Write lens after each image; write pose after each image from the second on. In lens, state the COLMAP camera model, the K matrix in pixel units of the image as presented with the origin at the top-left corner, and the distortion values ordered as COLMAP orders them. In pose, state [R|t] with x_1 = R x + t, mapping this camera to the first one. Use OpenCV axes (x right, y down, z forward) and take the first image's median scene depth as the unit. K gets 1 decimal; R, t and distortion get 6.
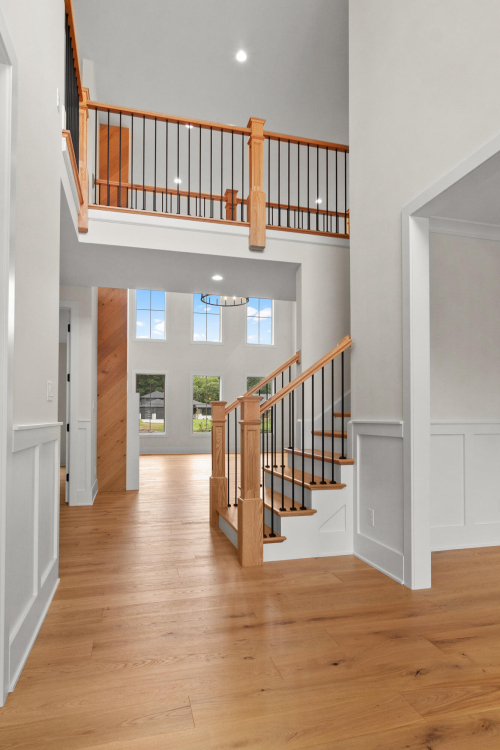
lens RADIAL K [[443.2, 0, 249.5], [0, 443.2, 404.2], [0, 0, 1]] dist [0.001129, 0.001726]
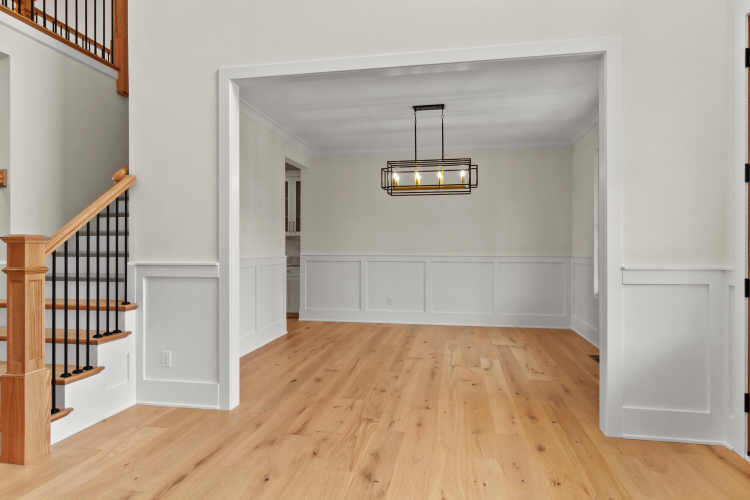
lens RADIAL K [[436.6, 0, 372.5], [0, 436.6, 243.9], [0, 0, 1]] dist [-0.003094, -0.000693]
pose [[0.438972, 0.005036, 0.898487, -0.419509], [-0.023779, 0.999699, 0.006015, -0.021786], [-0.898186, -0.024005, 0.438960, 0.163618]]
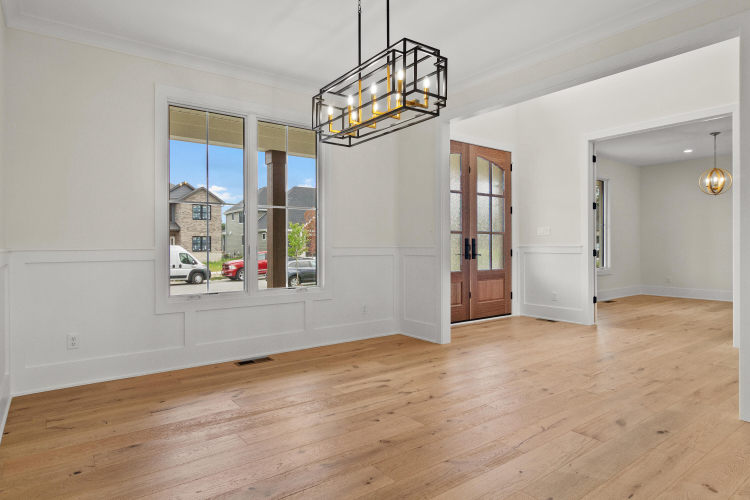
lens RADIAL K [[443.2, 0, 378.3], [0, 443.2, 246.9], [0, 0, 1]] dist [0.001129, 0.001726]
pose [[-0.926375, 0.001596, -0.376599, 1.299028], [0.009340, 0.999781, -0.018740, 0.042804], [0.376487, -0.020877, -0.926187, 1.403653]]
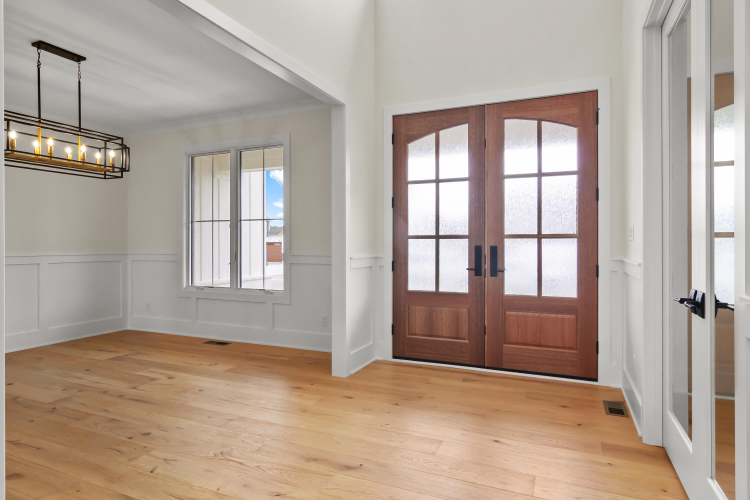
lens RADIAL K [[436.6, 0, 372.5], [0, 436.6, 243.9], [0, 0, 1]] dist [-0.003094, -0.000693]
pose [[-0.774147, -0.001073, 0.633005, -0.278039], [-0.017215, 0.999664, -0.019359, 0.000732], [-0.632772, -0.025884, -0.773905, 0.984646]]
